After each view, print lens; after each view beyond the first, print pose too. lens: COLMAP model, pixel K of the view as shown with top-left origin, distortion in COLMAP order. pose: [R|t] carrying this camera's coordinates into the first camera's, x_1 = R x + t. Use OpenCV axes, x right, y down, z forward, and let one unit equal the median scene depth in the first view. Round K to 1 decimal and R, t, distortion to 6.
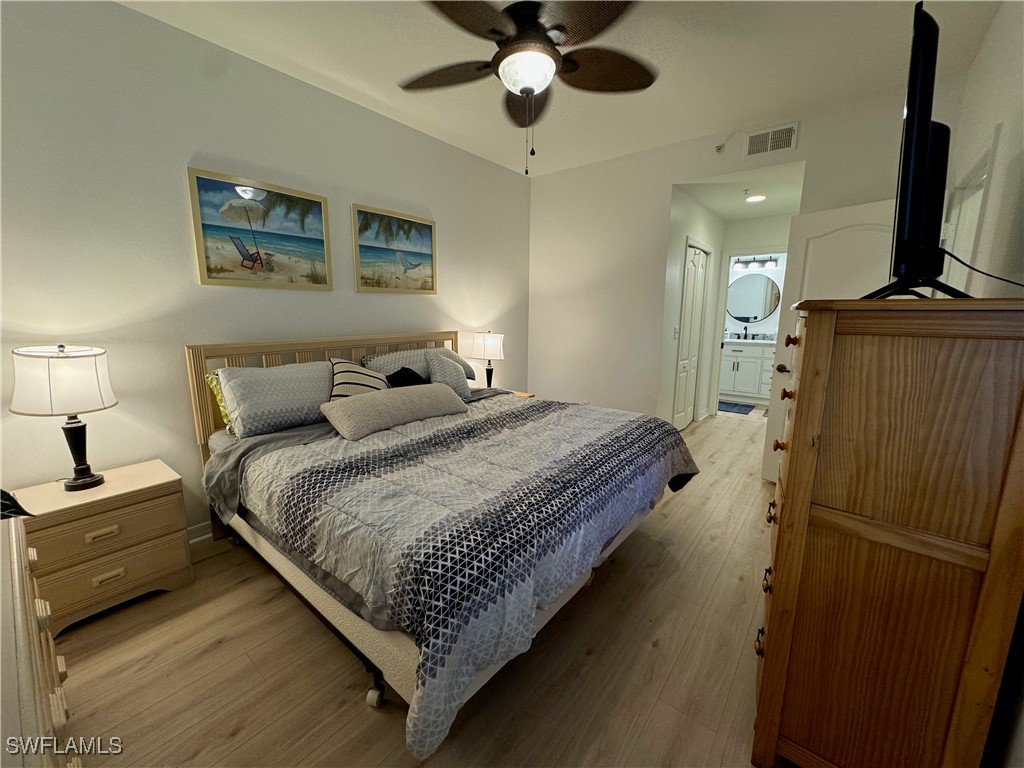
lens RADIAL K [[408.7, 0, 513.3], [0, 408.7, 381.9], [0, 0, 1]] dist [-0.001957, 0.000296]
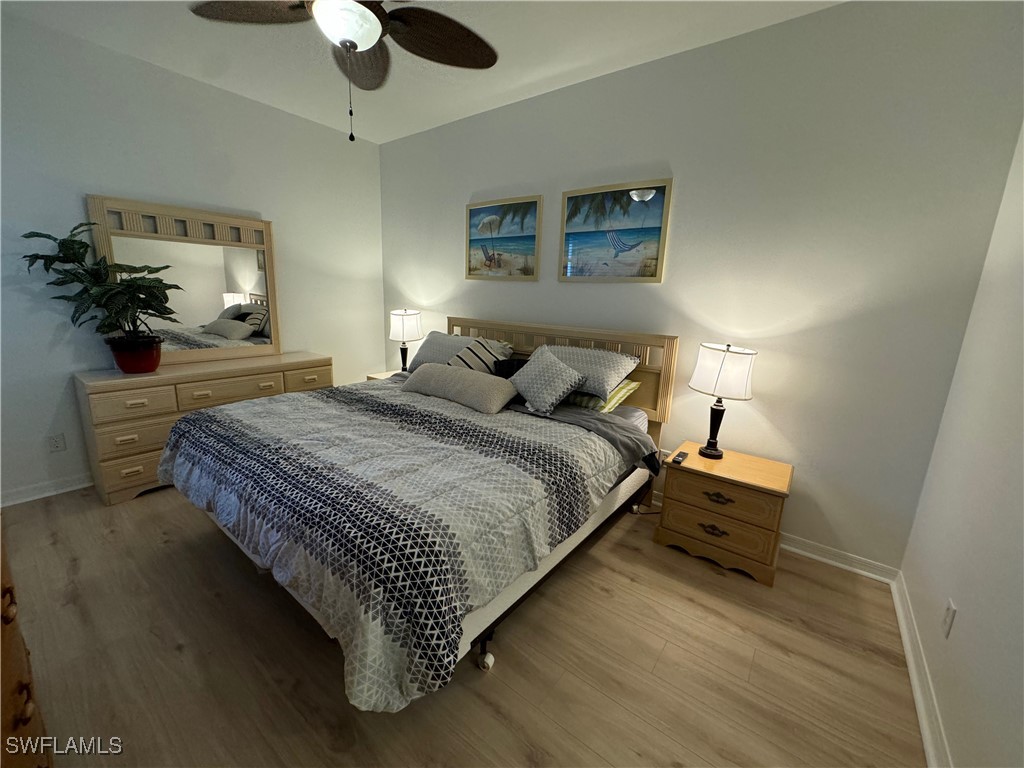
lens RADIAL K [[430.0, 0, 512.0], [0, 430.0, 384.0], [0, 0, 1]] dist [-0.001989, 0.000050]
pose [[-0.000629, 0.177790, -0.984068, 0.741758], [-0.230913, 0.957448, 0.173128, -0.150632], [0.972974, 0.227343, 0.040452, 0.983370]]
